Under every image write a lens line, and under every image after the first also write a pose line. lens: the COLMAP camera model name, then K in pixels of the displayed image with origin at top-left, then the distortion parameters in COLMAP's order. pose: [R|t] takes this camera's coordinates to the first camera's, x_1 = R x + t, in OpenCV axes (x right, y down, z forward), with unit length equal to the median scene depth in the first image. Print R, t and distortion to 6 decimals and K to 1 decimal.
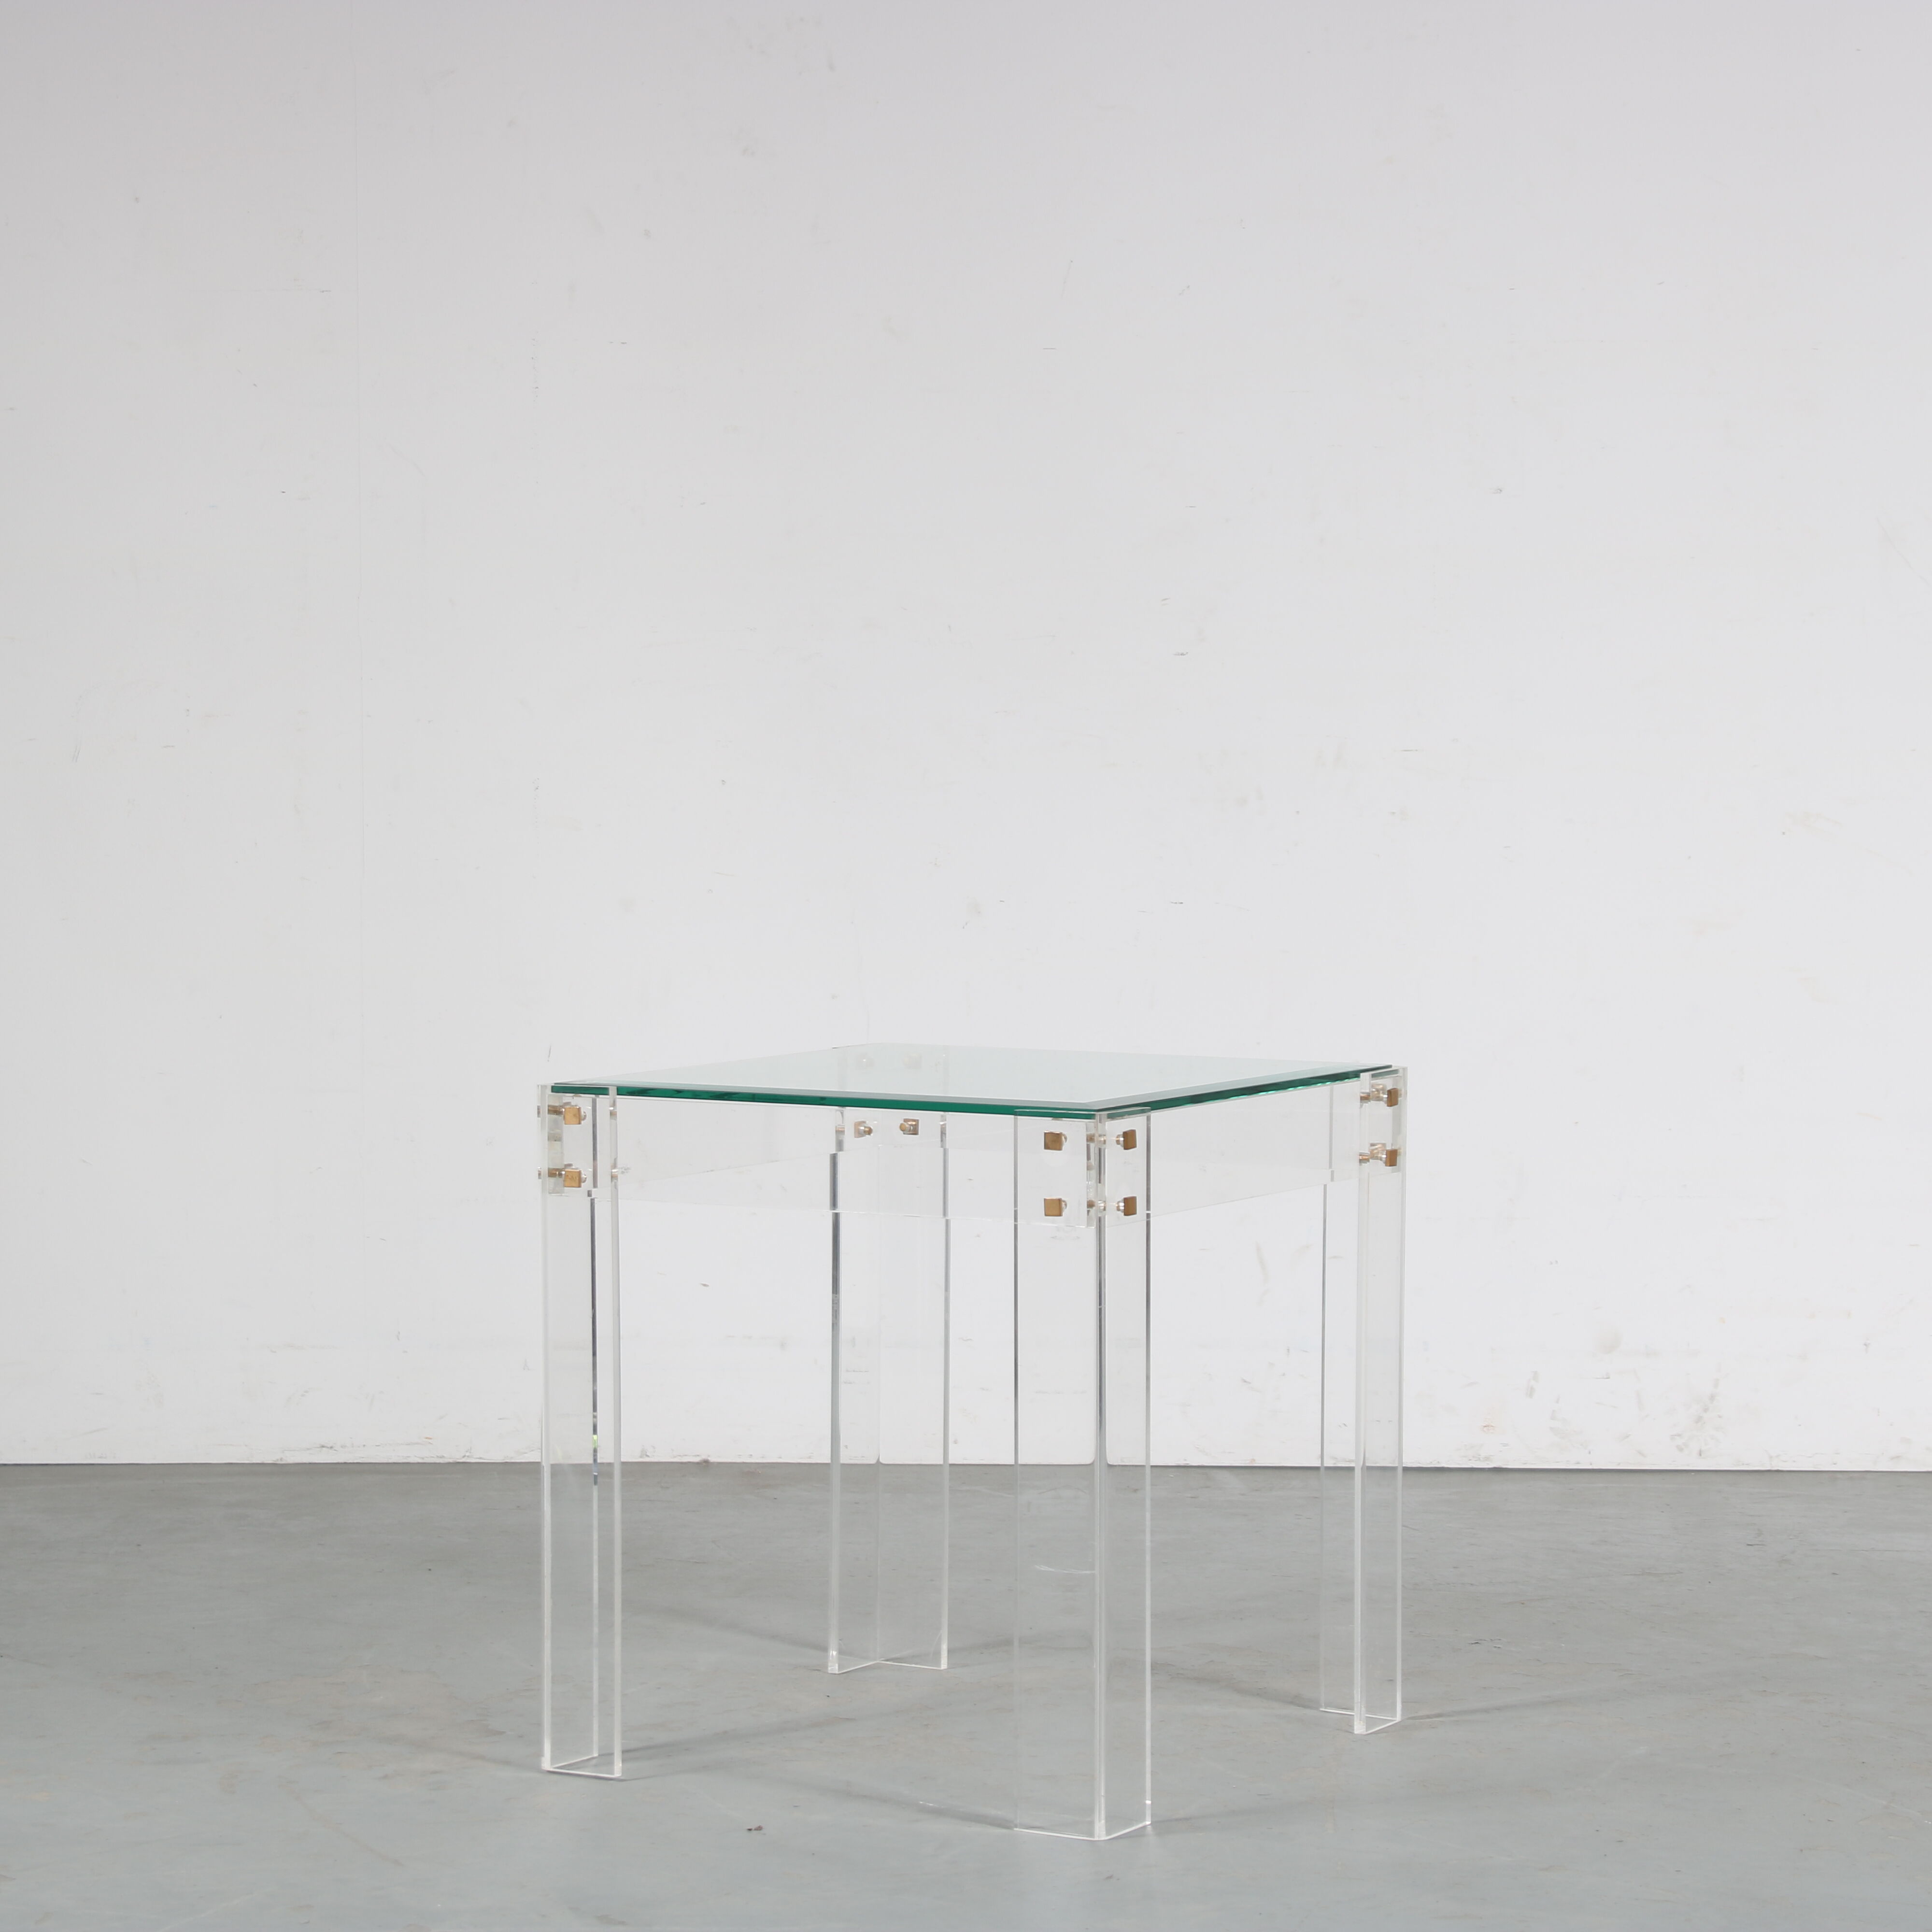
lens RADIAL K [[5396.3, 0, 960.4], [0, 5396.3, 973.6], [0, 0, 1]] dist [0.036281, 0.000000]
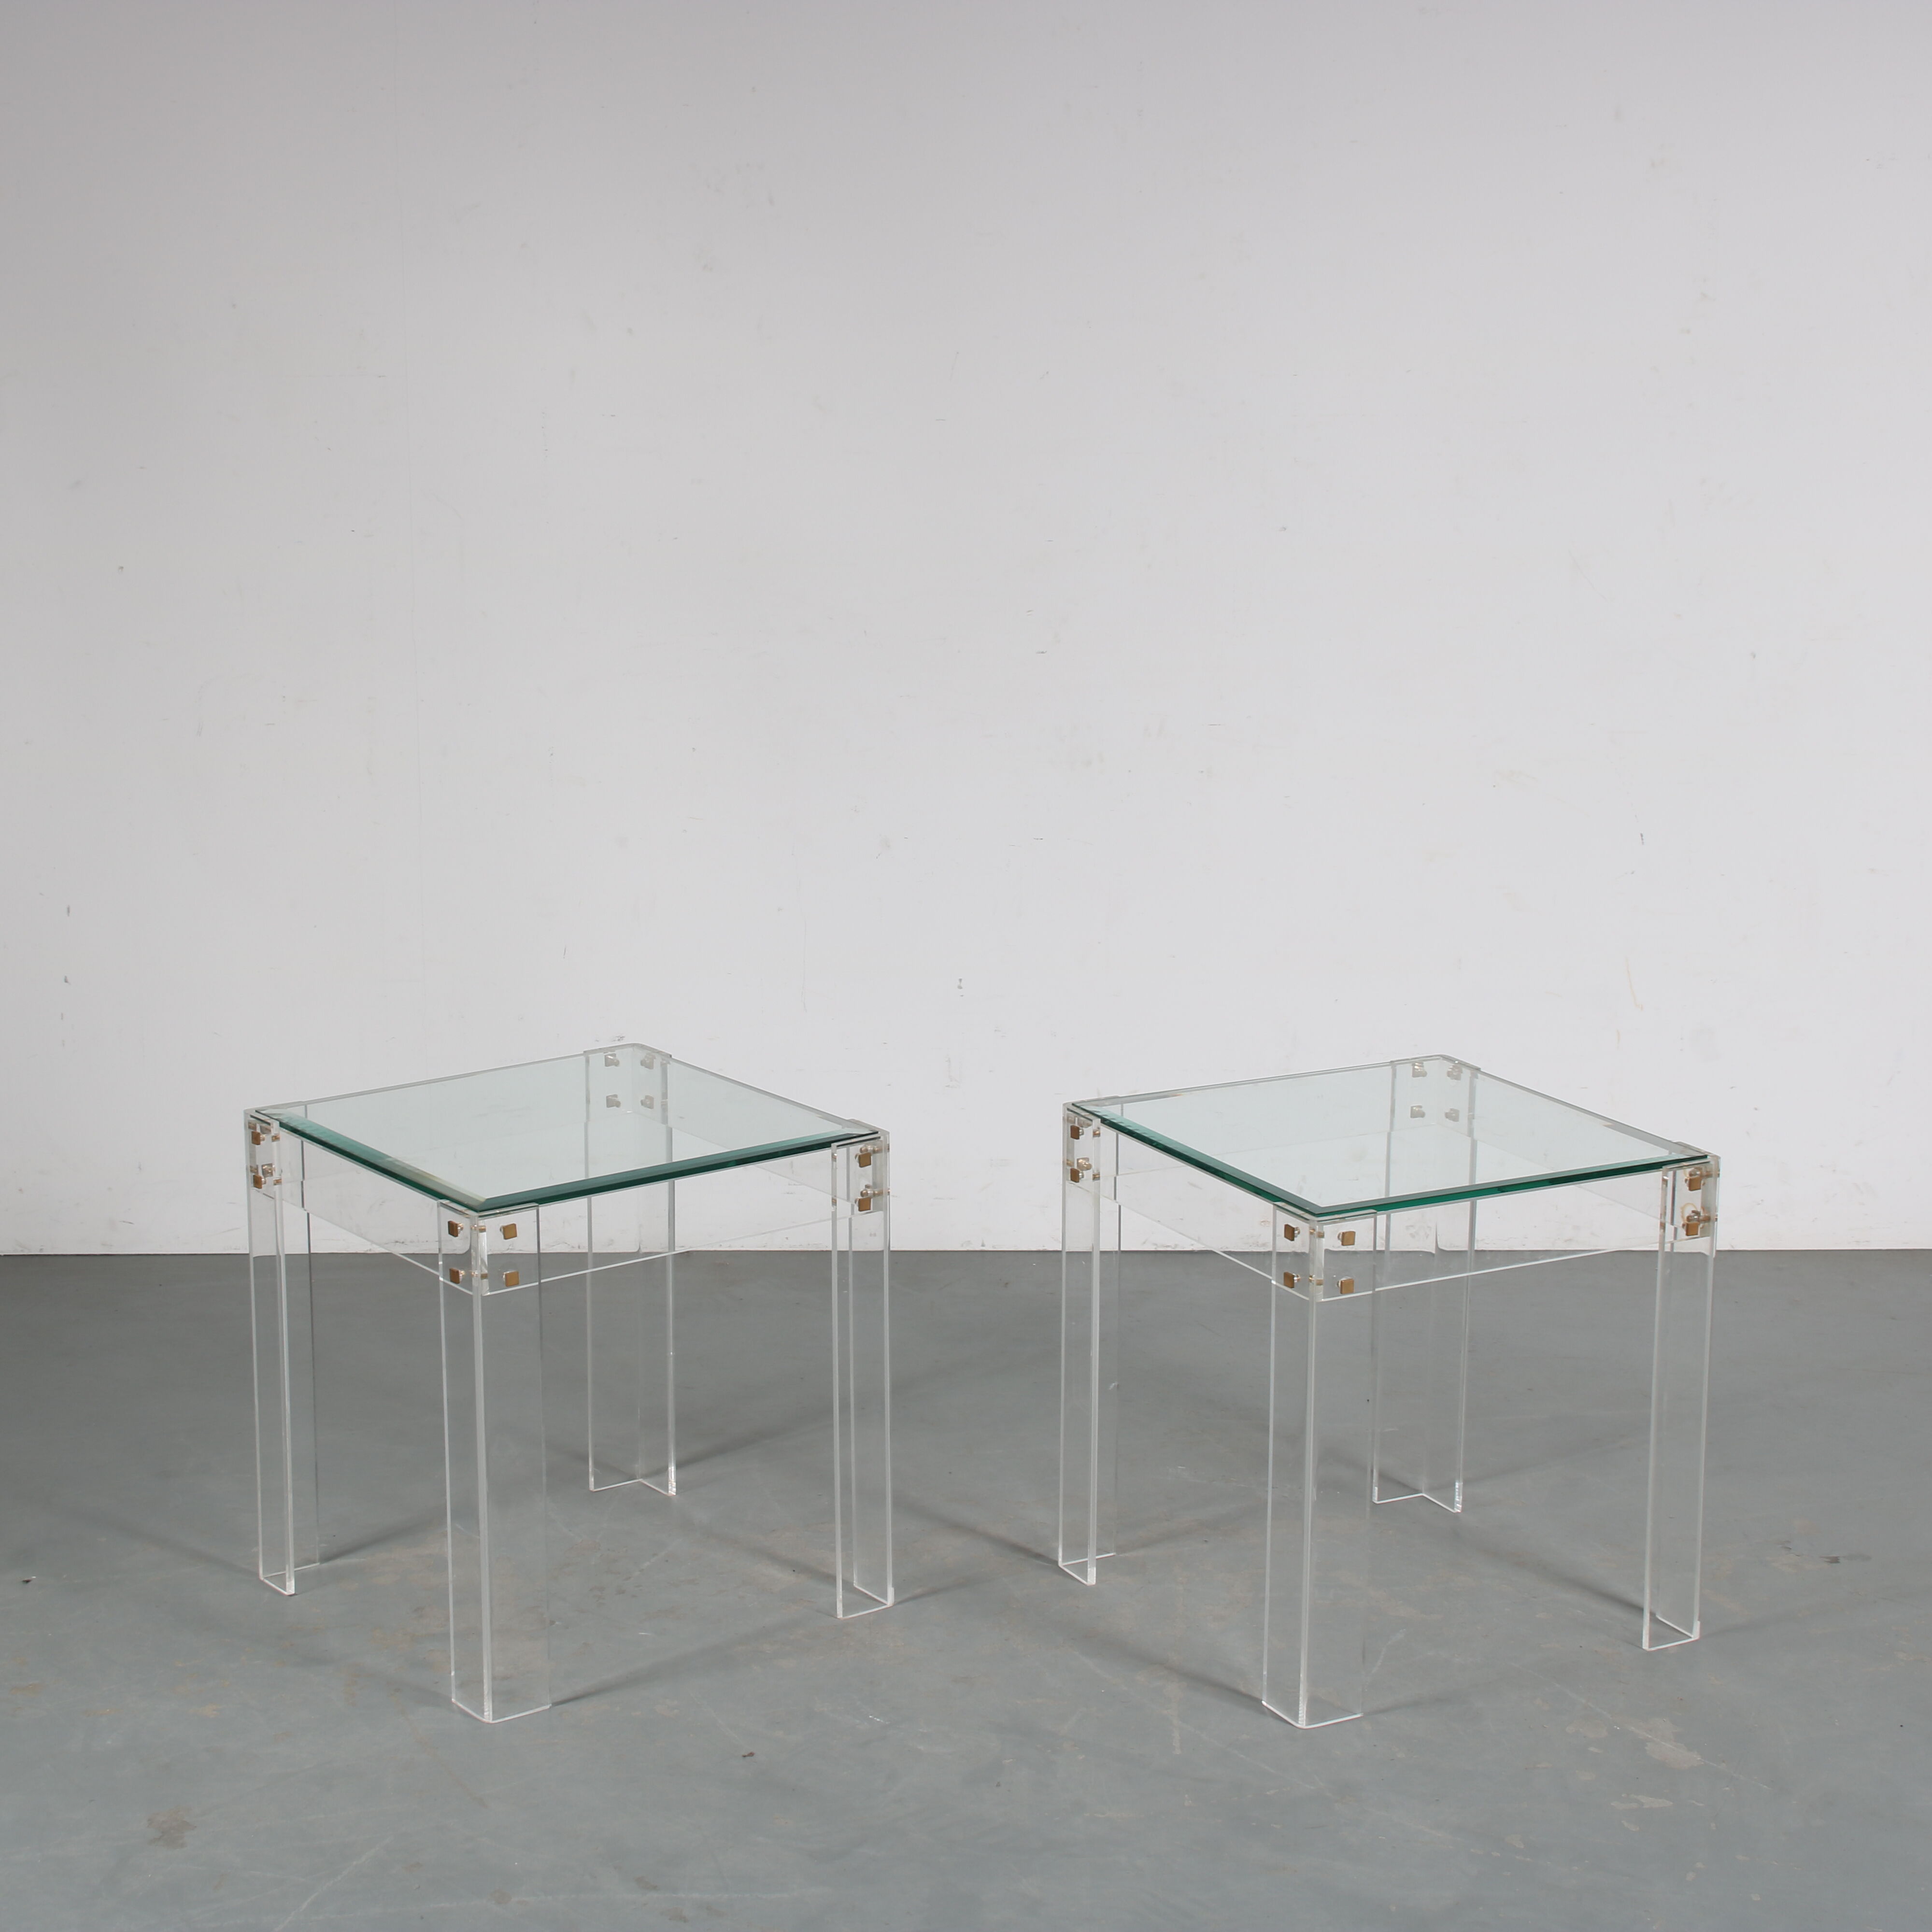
lens RADIAL K [[3847.4, 0, 961.1], [0, 3847.4, 964.0], [0, 0, 1]] dist [-0.046814, 0.000000]
pose [[0.999351, -0.008000, 0.035127, -0.012225], [0.002458, 0.987904, 0.155050, -0.129463], [-0.035943, -0.154863, 0.987282, 0.064358]]
